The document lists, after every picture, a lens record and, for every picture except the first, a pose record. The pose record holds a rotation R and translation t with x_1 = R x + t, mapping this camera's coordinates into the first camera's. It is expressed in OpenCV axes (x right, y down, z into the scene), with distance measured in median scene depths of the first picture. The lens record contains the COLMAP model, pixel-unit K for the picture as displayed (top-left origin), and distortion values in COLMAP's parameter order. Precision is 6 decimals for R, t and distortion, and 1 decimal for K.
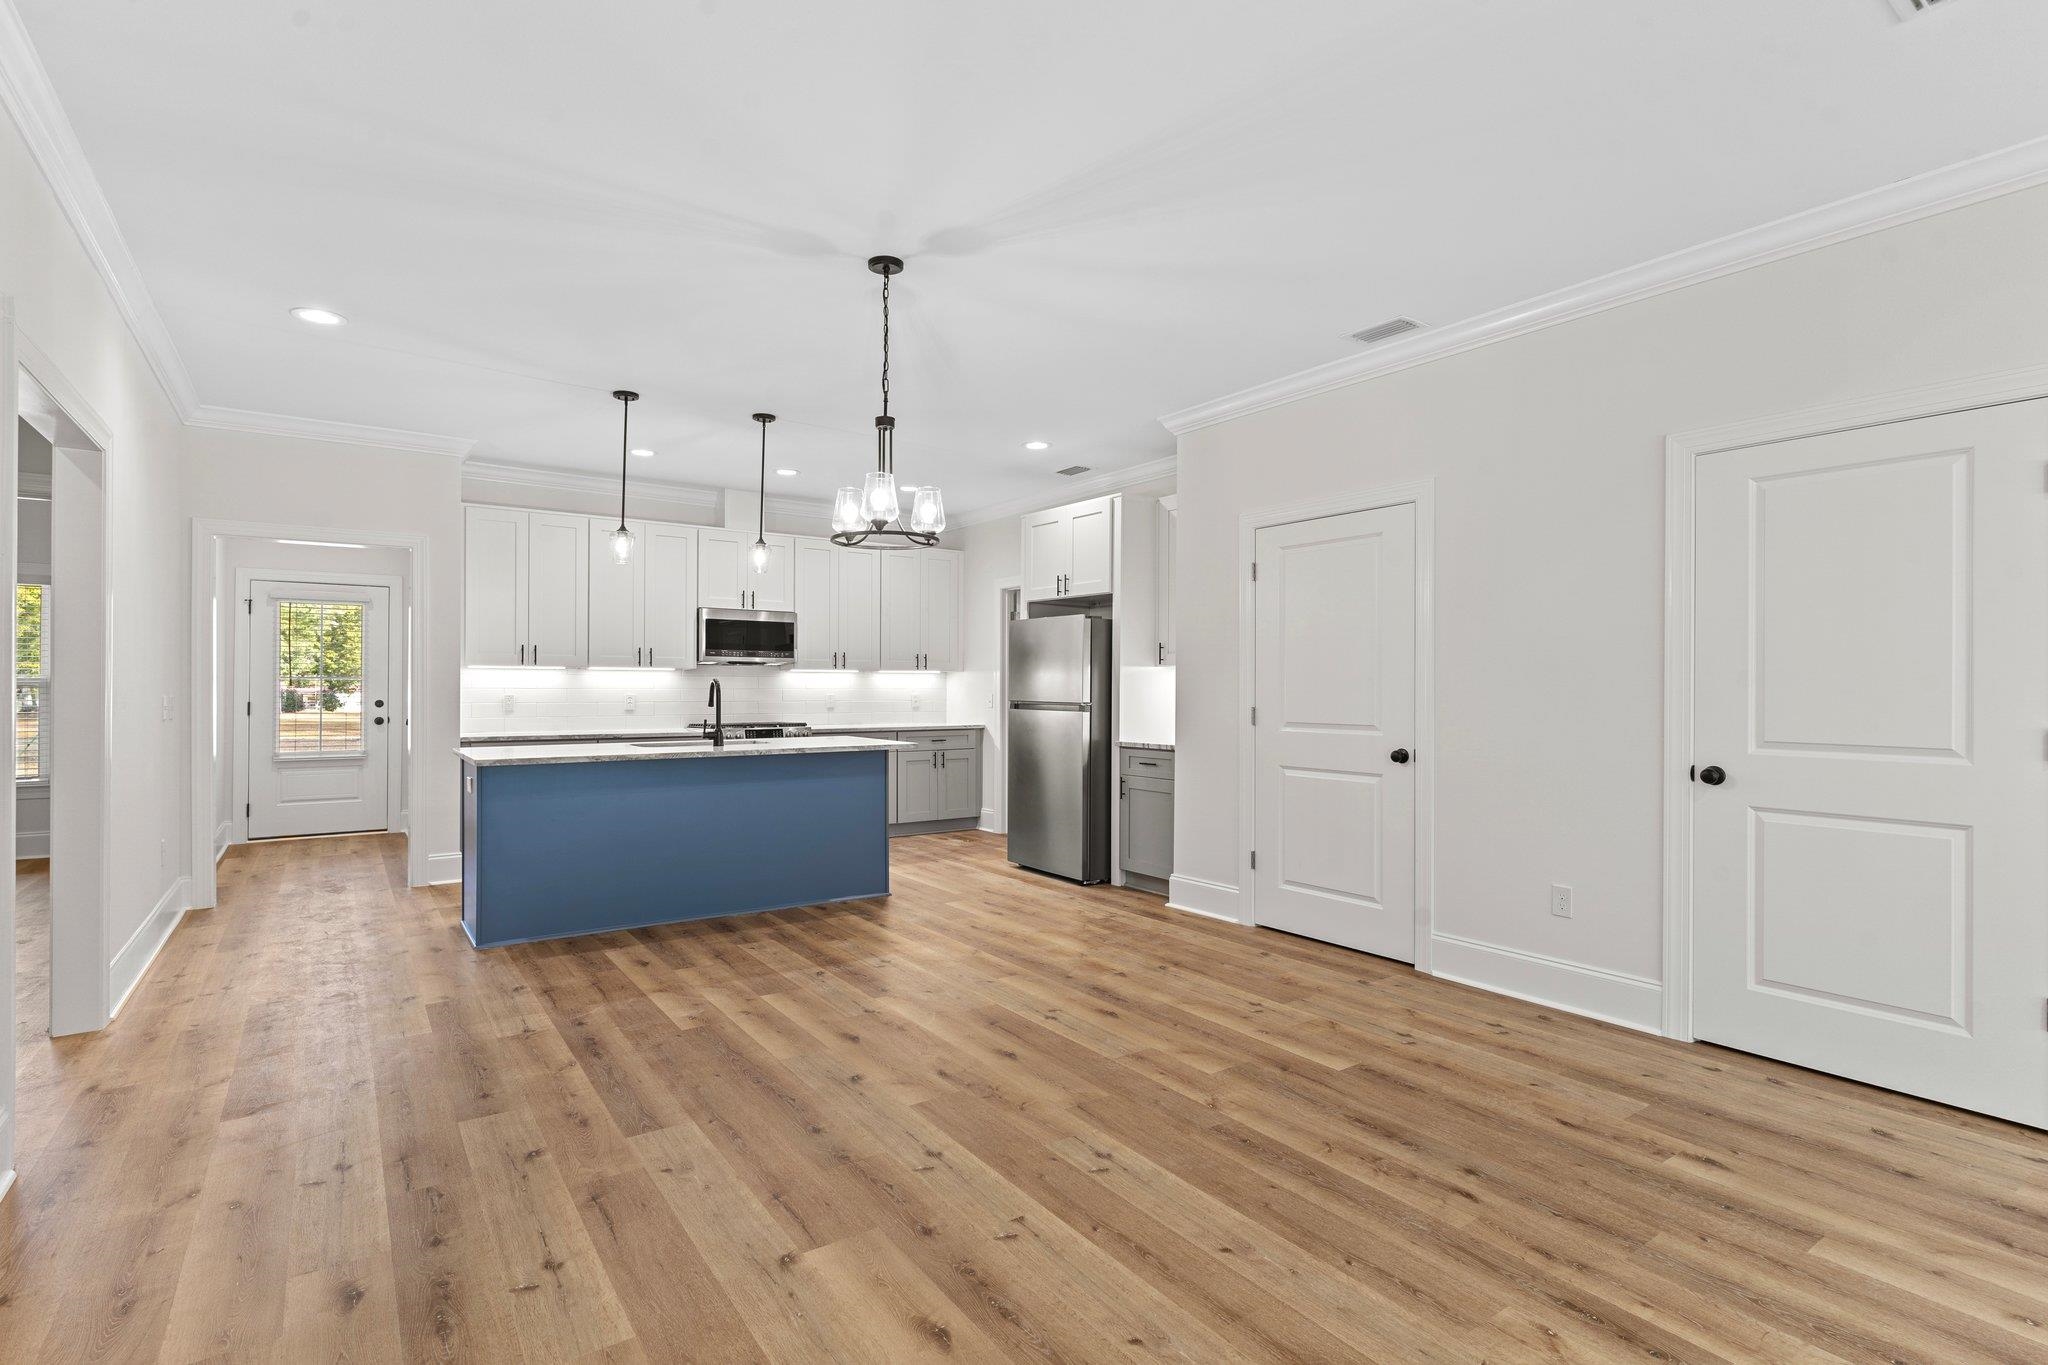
lens RADIAL K [[978.7, 0, 1017.9], [0, 978.7, 689.1], [0, 0, 1]] dist [0.002054, 0.000088]
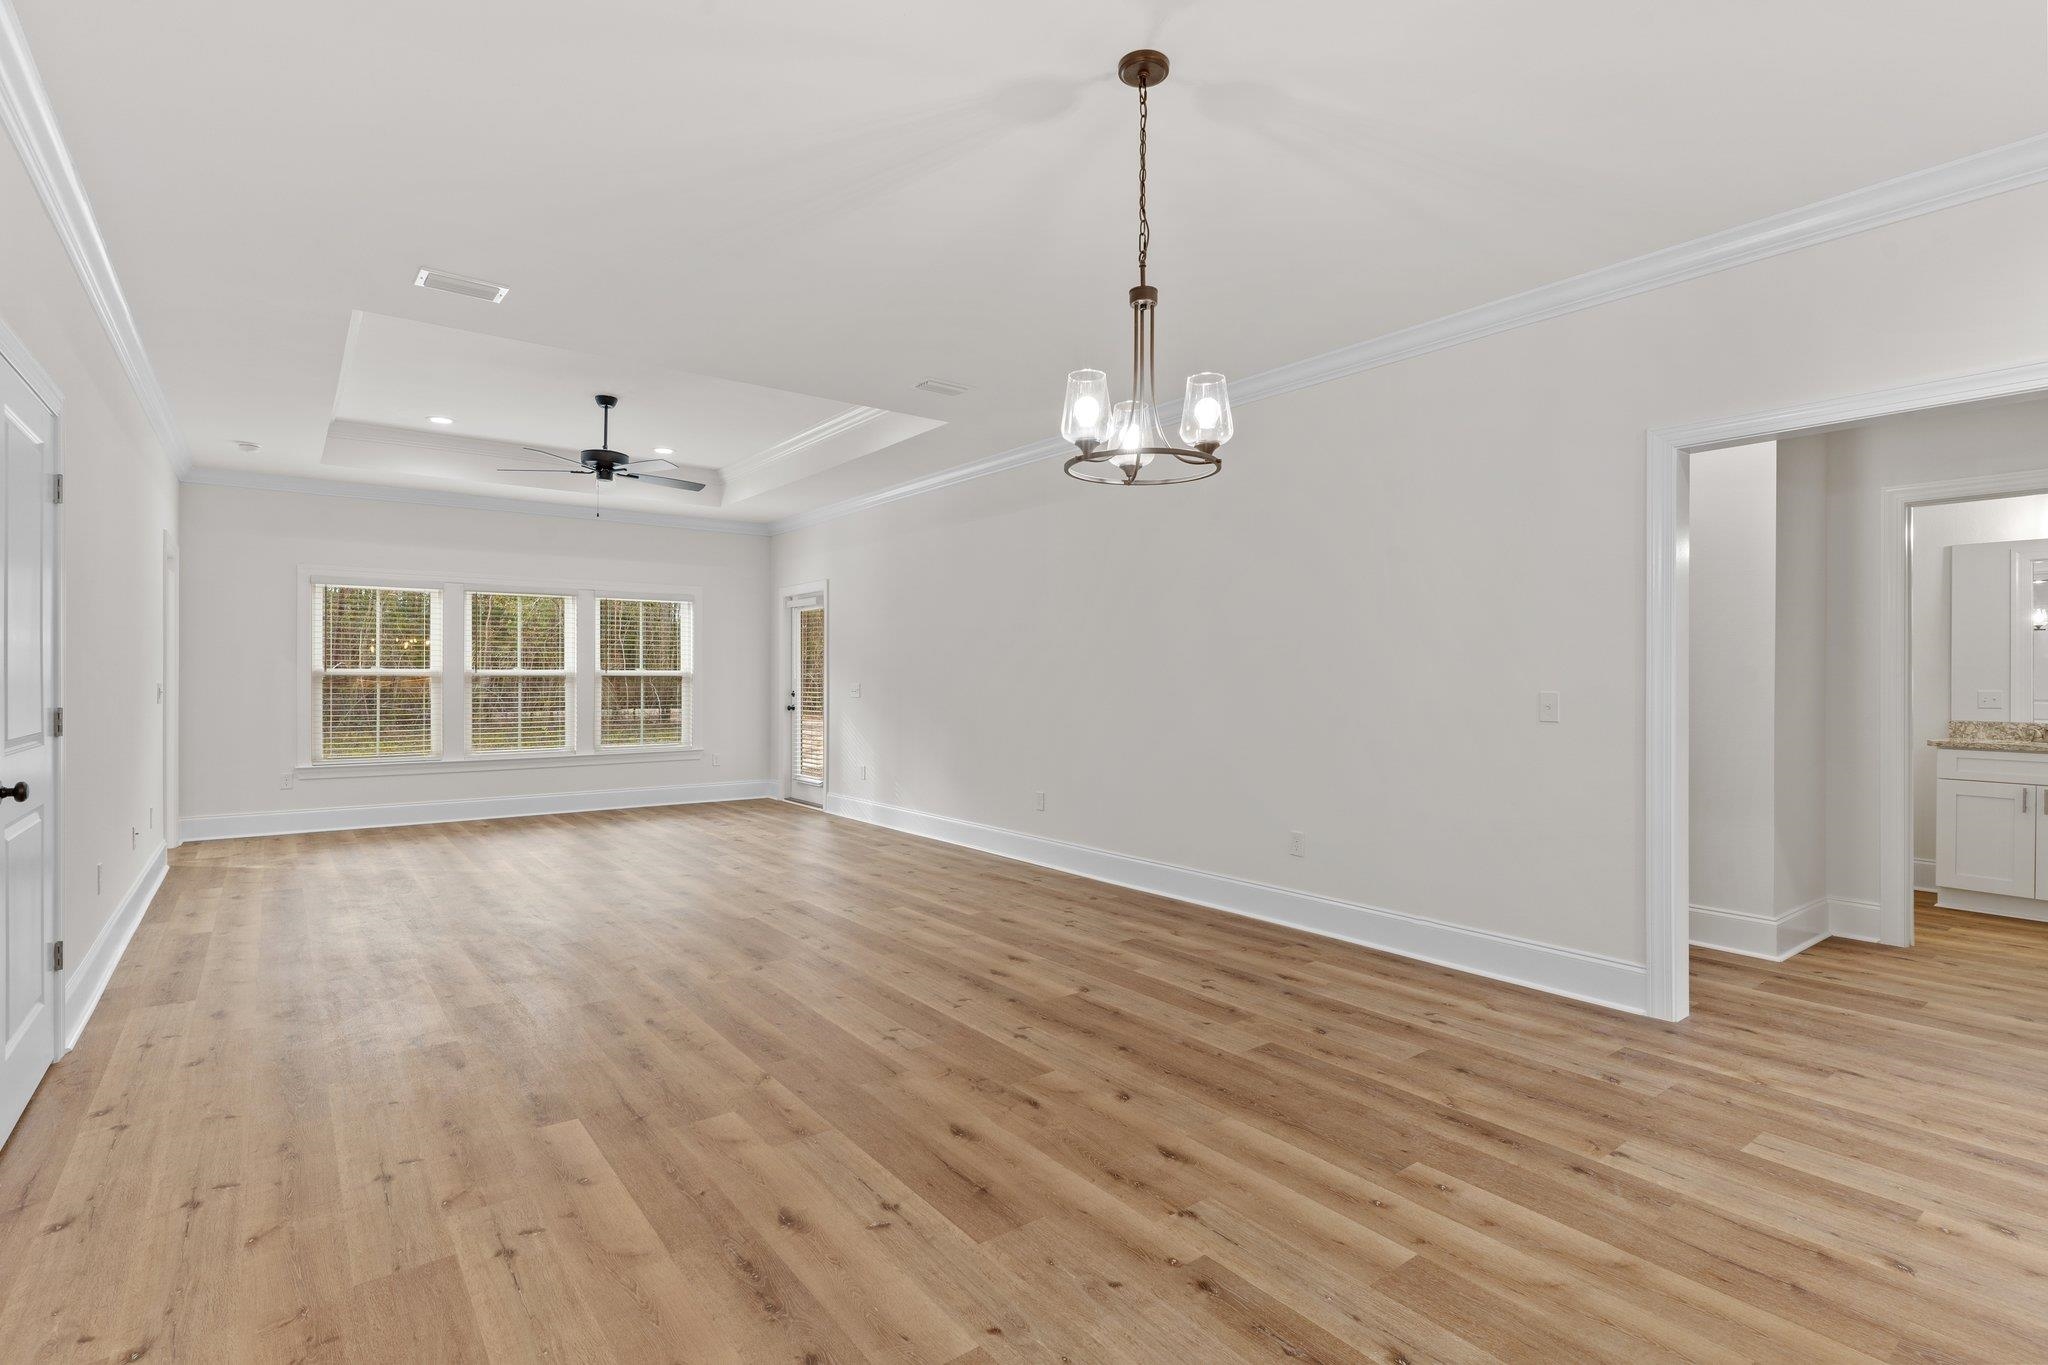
lens RADIAL K [[978.7, 0, 1011.7], [0, 978.7, 678.0], [0, 0, 1]] dist [0.002054, 0.000088]
pose [[-0.999533, -0.007003, -0.029754, -0.026718], [-0.007168, 0.999960, 0.005439, -0.007122], [0.029715, 0.005650, -0.999542, 1.902305]]
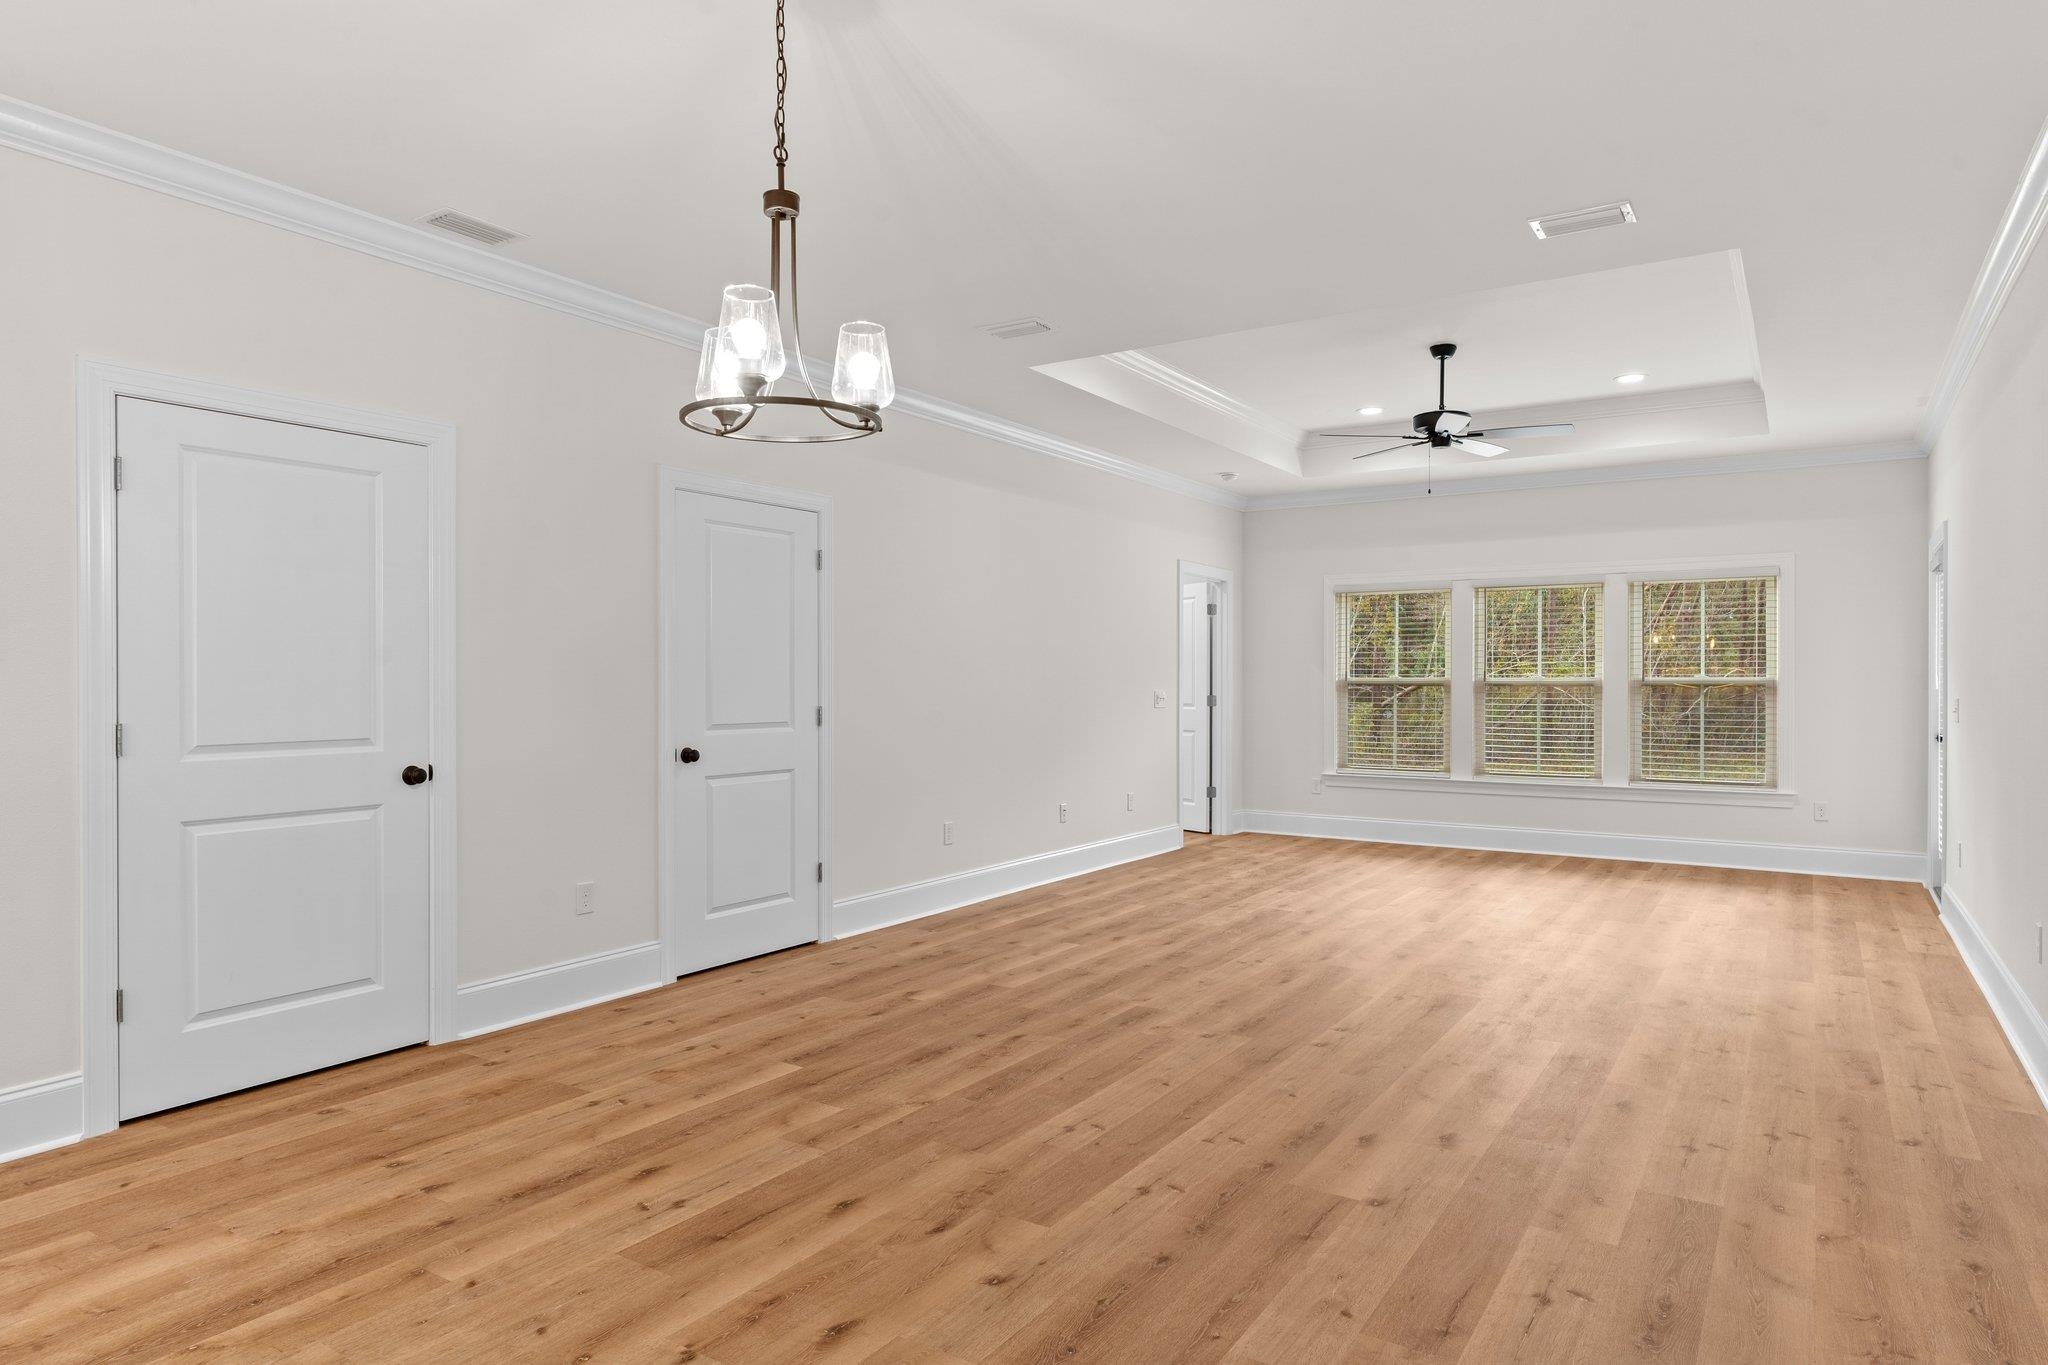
lens RADIAL K [[1206.4, 0, 1021.6], [0, 1206.4, 691.4], [0, 0, 1]] dist [-0.001080, 0.001883]
pose [[-0.368426, -0.011963, 0.929580, -0.912283], [0.002097, 0.999904, 0.013699, -0.012332], [-0.929655, 0.006996, -0.368366, 1.263566]]
